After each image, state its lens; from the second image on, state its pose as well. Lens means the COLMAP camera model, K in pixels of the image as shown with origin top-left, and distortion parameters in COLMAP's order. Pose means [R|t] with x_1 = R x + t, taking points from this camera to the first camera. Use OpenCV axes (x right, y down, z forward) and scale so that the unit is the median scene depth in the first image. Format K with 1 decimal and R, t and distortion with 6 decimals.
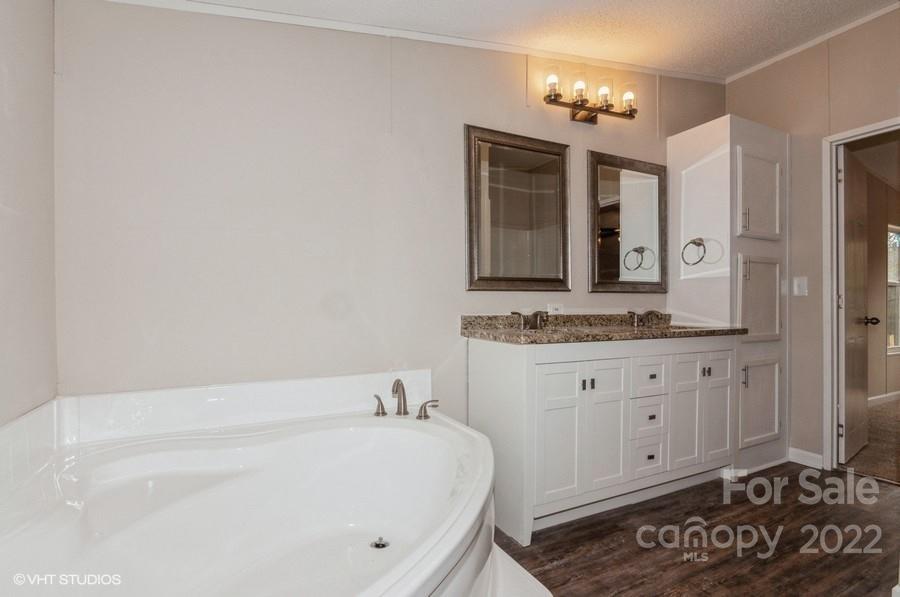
lens RADIAL K [[446.6, 0, 448.9], [0, 446.6, 302.7], [0, 0, 1]] dist [0.026181, 0.000316]
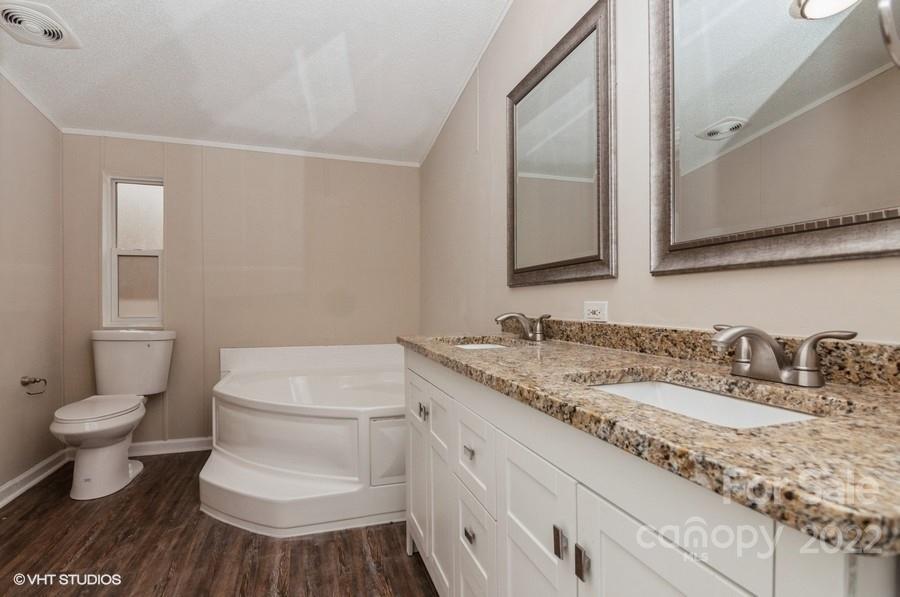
lens RADIAL K [[446.6, 0, 448.5], [0, 446.6, 301.0], [0, 0, 1]] dist [0.026181, 0.000316]
pose [[-0.160761, -0.000521, -0.986993, 0.824252], [0.004795, 0.999988, -0.001309, 0.000451], [0.986982, -0.004943, -0.160757, 0.920861]]
